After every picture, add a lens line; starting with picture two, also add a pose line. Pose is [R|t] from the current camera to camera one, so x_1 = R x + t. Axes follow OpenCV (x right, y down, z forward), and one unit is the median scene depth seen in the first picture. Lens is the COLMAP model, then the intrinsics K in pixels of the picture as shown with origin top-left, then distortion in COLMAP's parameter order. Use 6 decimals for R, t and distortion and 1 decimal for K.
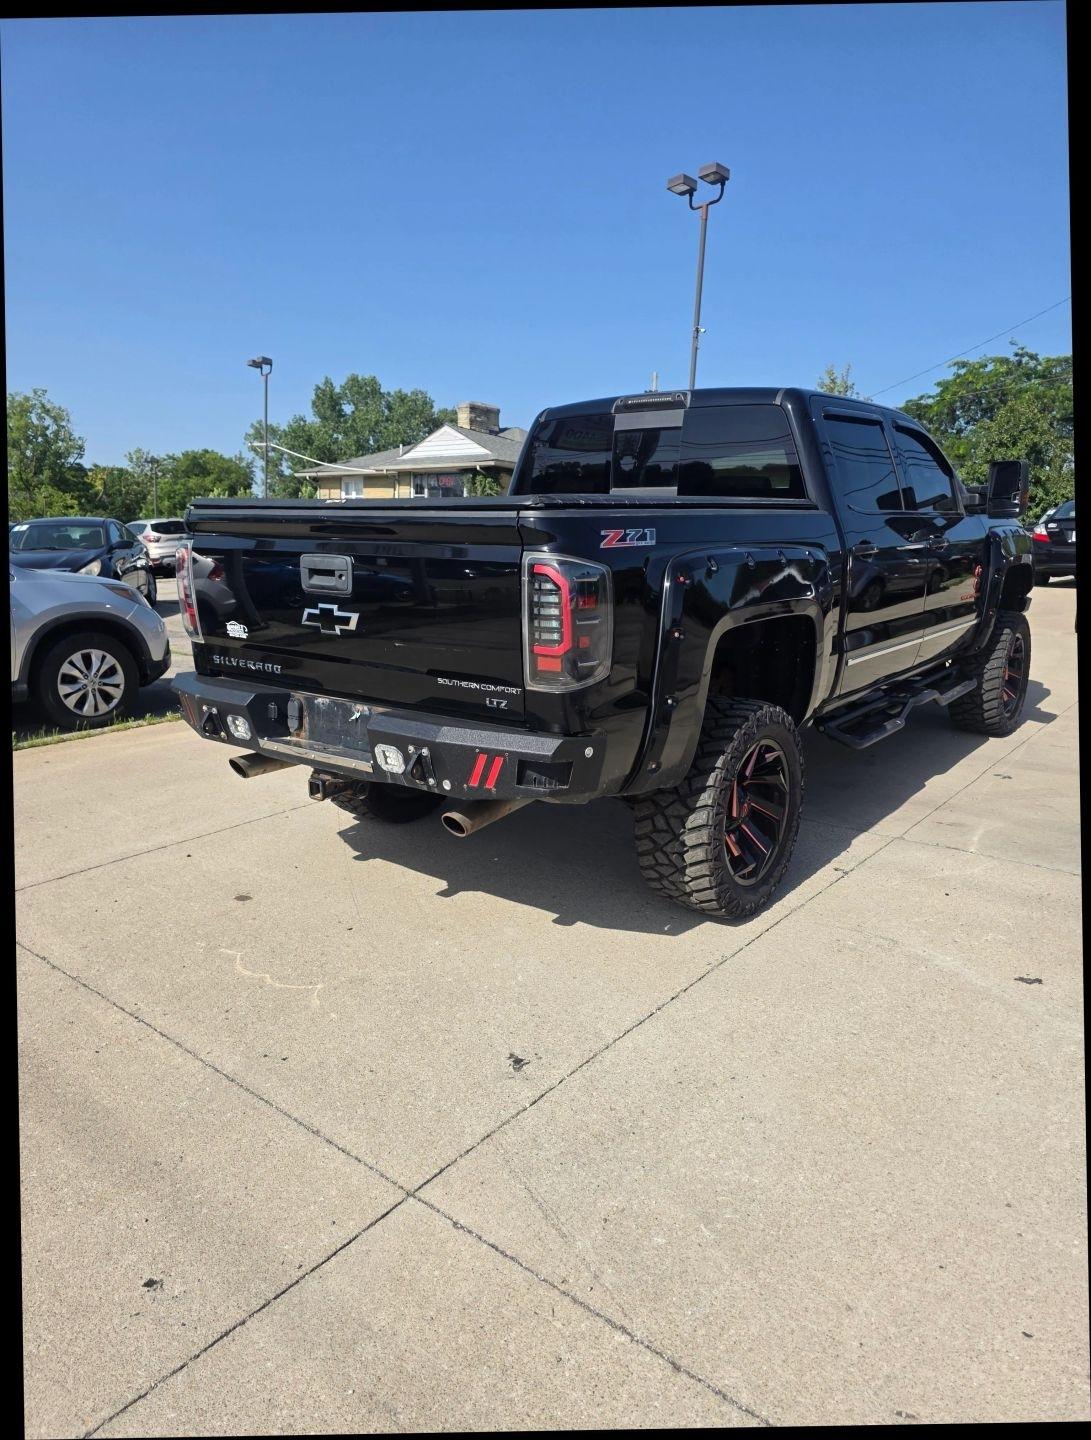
lens RADIAL K [[977.2, 0, 552.4], [0, 977.2, 718.3], [0, 0, 1]] dist [0.056624, -0.058142]
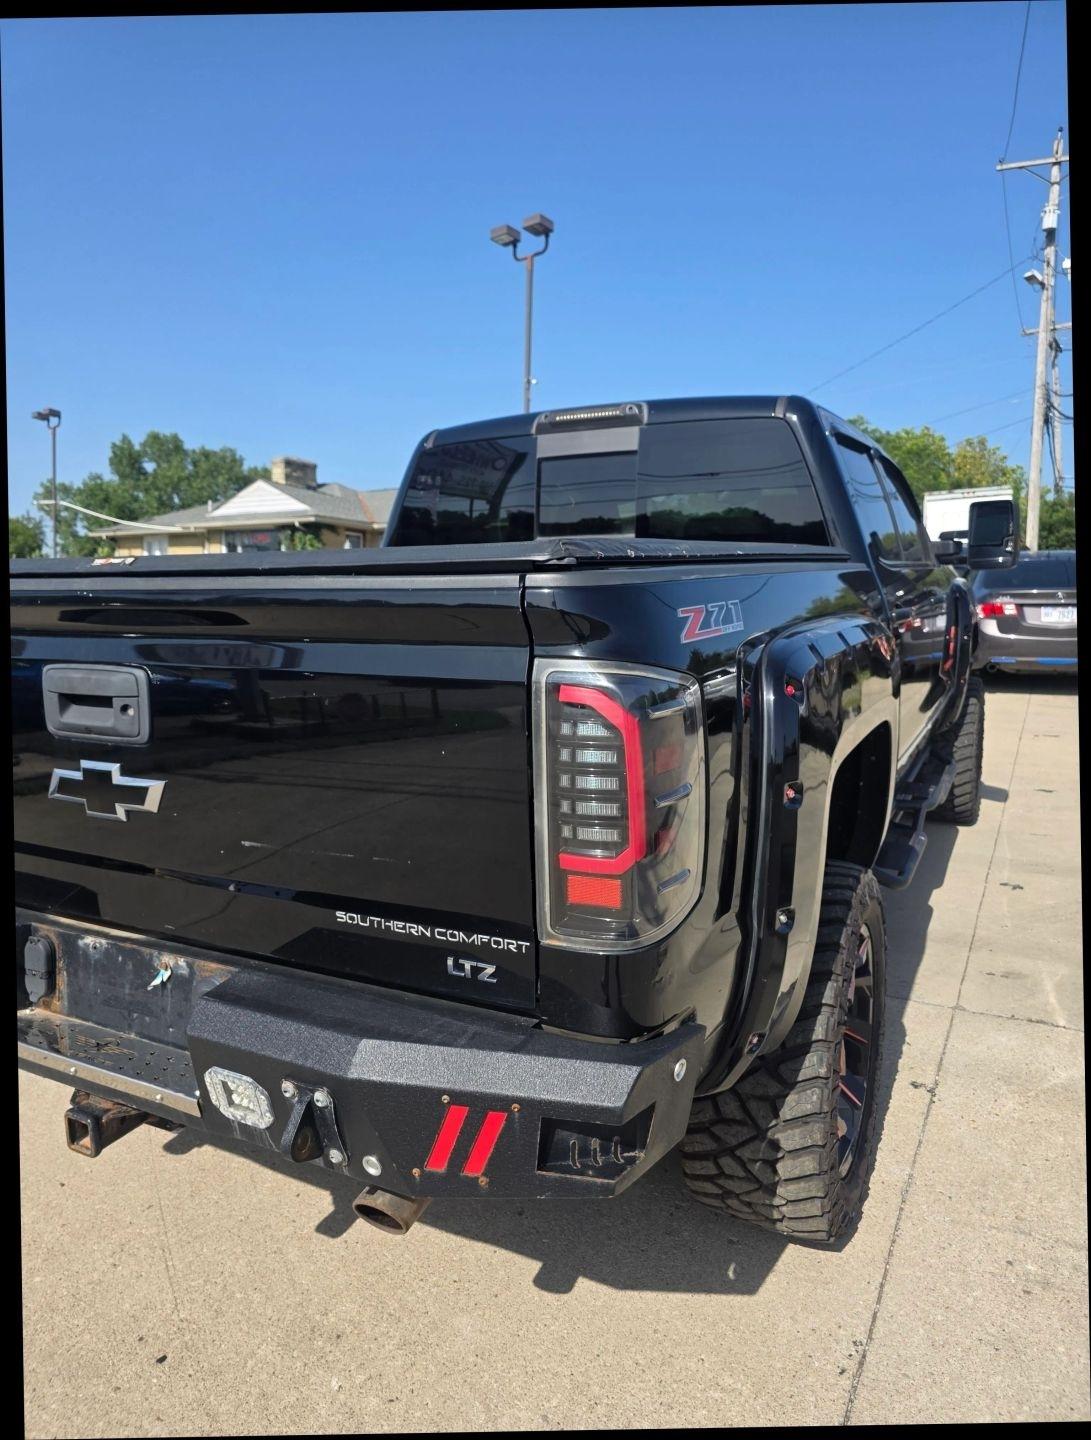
lens RADIAL K [[977.2, 0, 541.6], [0, 977.2, 689.4], [0, 0, 1]] dist [0.056624, -0.058142]
pose [[0.984769, -0.039262, 0.169378, -0.080447], [0.053257, 0.995460, -0.078889, -0.090717], [-0.165512, 0.086708, 0.982389, 0.414129]]
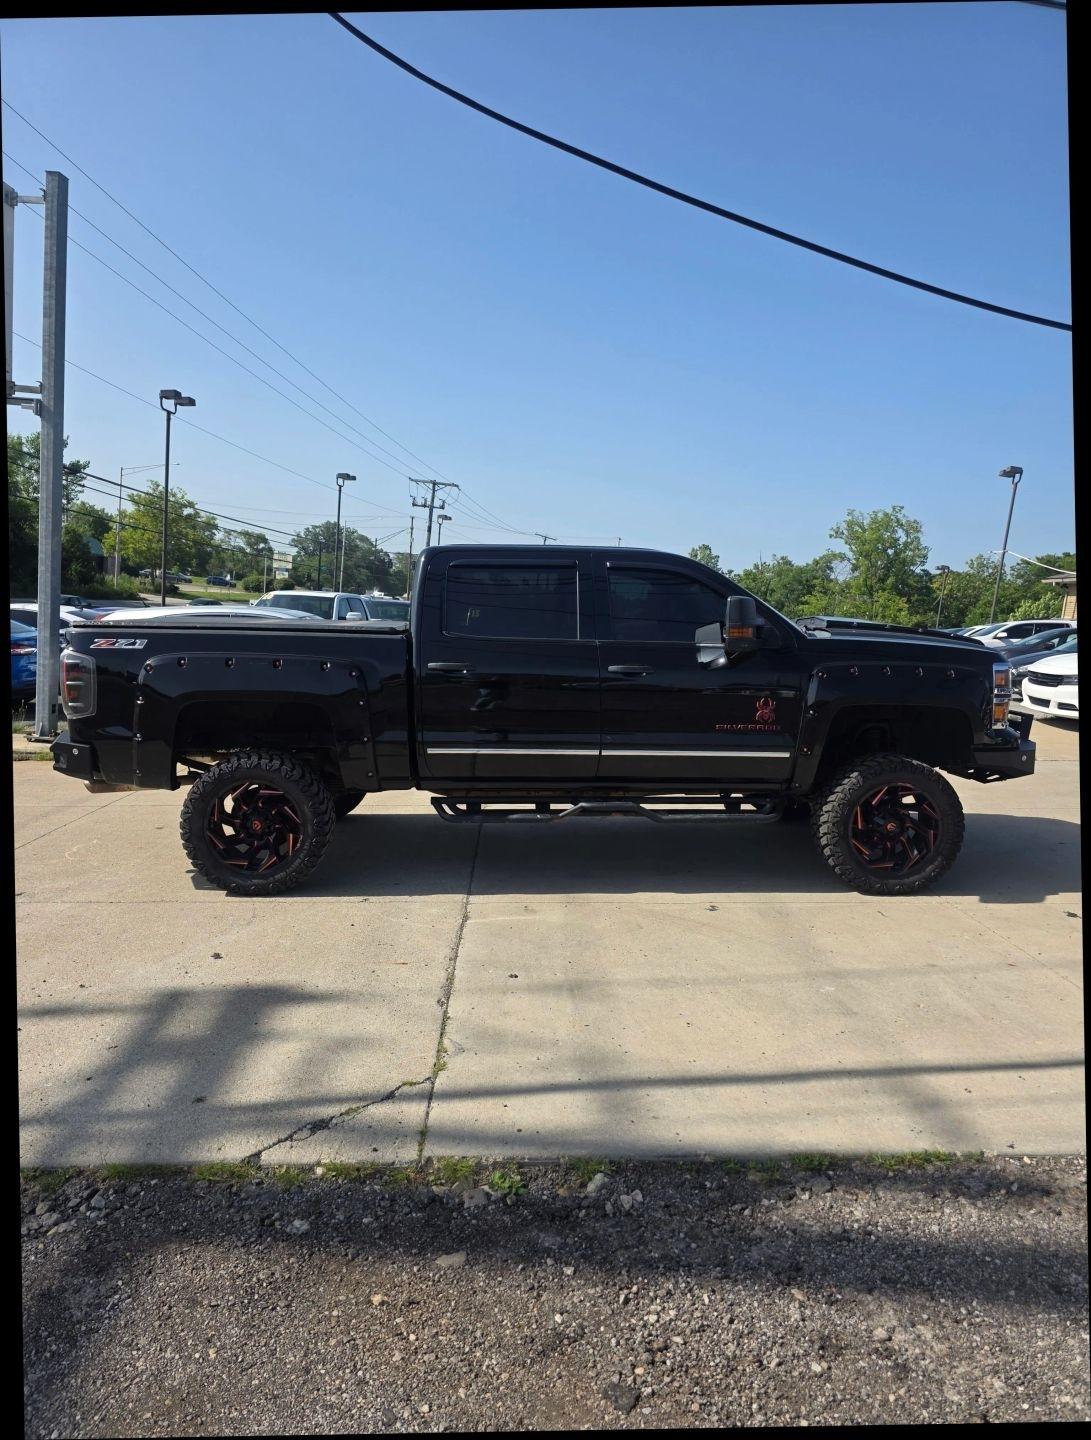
lens RADIAL K [[977.2, 0, 543.1], [0, 977.2, 709.9], [0, 0, 1]] dist [0.056624, -0.058142]
pose [[0.652143, 0.096317, -0.751952, 1.684502], [-0.177540, 0.983716, -0.027971, -0.124215], [0.737013, 0.151743, 0.658624, 0.307065]]
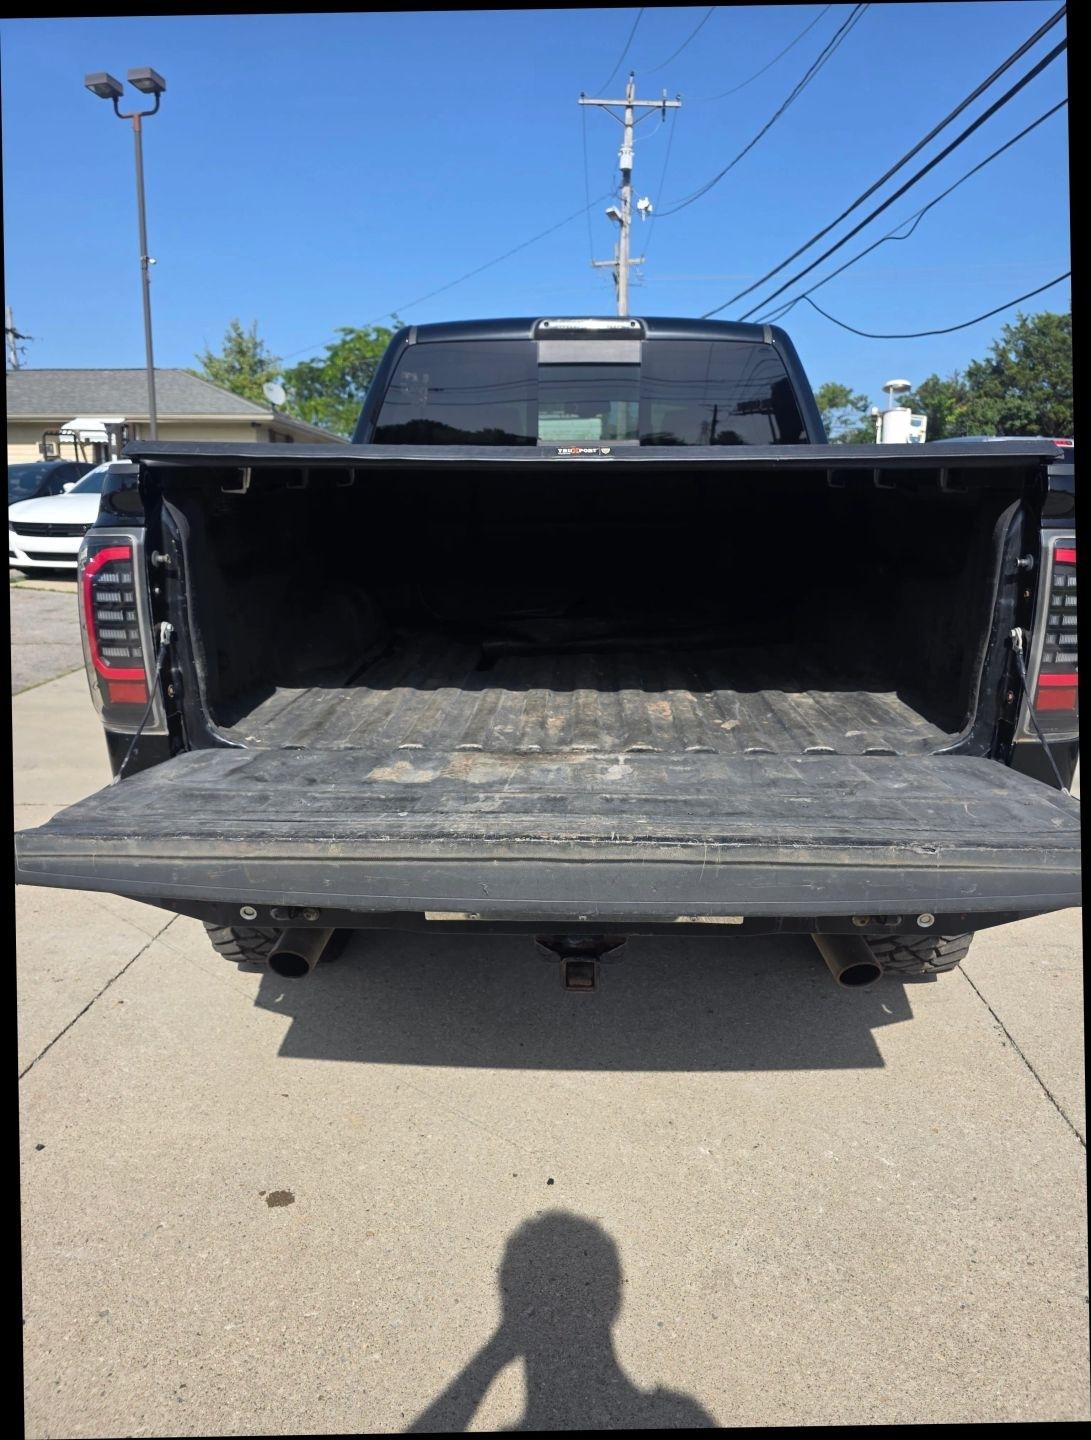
lens RADIAL K [[977.2, 0, 562.8], [0, 977.2, 689.7], [0, 0, 1]] dist [0.056624, -0.058142]
pose [[0.812437, -0.127940, 0.568838, -0.498384], [0.122714, 0.991296, 0.047690, -0.104011], [-0.569989, 0.031059, 0.821065, 0.502627]]
